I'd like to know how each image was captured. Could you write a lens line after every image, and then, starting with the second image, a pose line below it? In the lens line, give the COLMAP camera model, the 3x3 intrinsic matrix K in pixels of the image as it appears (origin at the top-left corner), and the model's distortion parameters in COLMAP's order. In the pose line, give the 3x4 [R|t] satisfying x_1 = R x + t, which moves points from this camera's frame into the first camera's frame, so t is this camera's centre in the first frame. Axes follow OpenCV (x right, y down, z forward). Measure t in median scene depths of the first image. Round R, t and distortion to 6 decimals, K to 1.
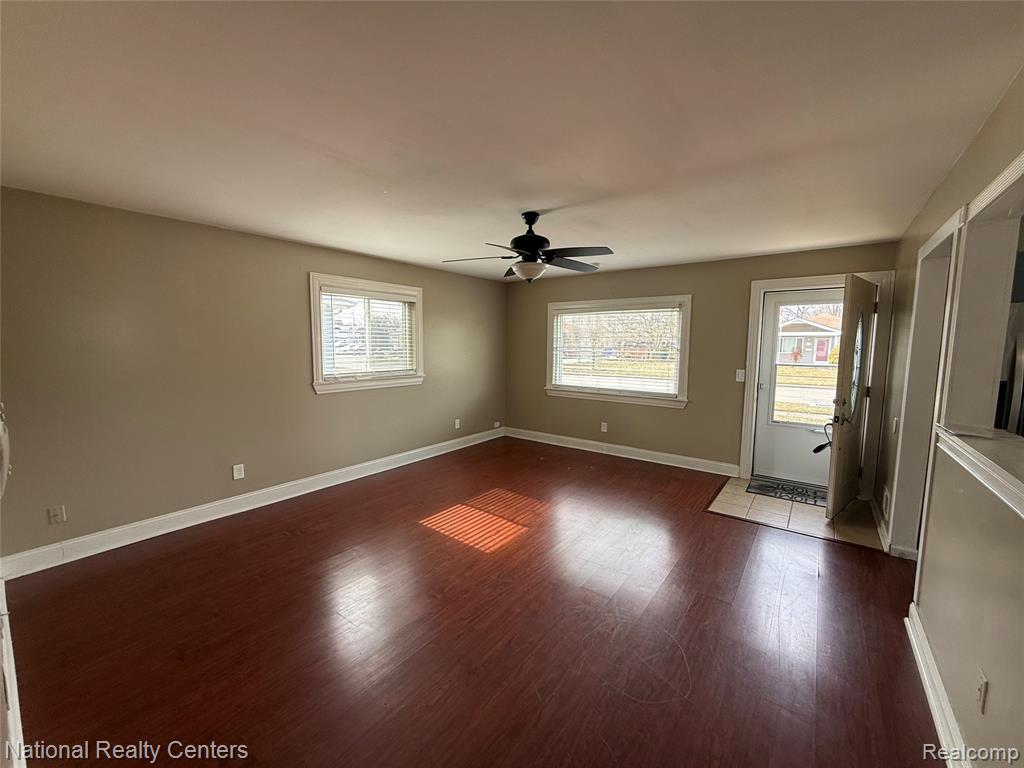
lens RADIAL K [[404.6, 0, 510.8], [0, 404.6, 382.3], [0, 0, 1]] dist [-0.001643, 0.000019]
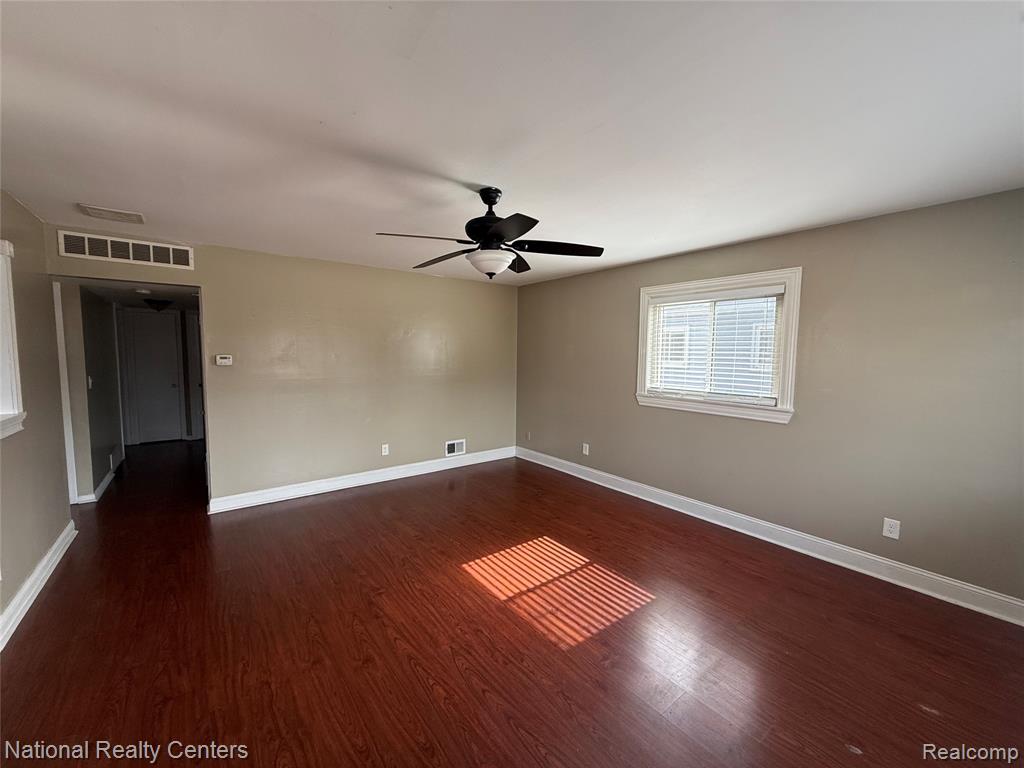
lens RADIAL K [[404.6, 0, 510.8], [0, 404.6, 382.3], [0, 0, 1]] dist [-0.001643, 0.000019]
pose [[-0.258237, 0.067216, -0.963740, 0.651972], [-0.102986, 0.989977, 0.096641, -0.101604], [0.960577, 0.124208, -0.248727, 1.014670]]
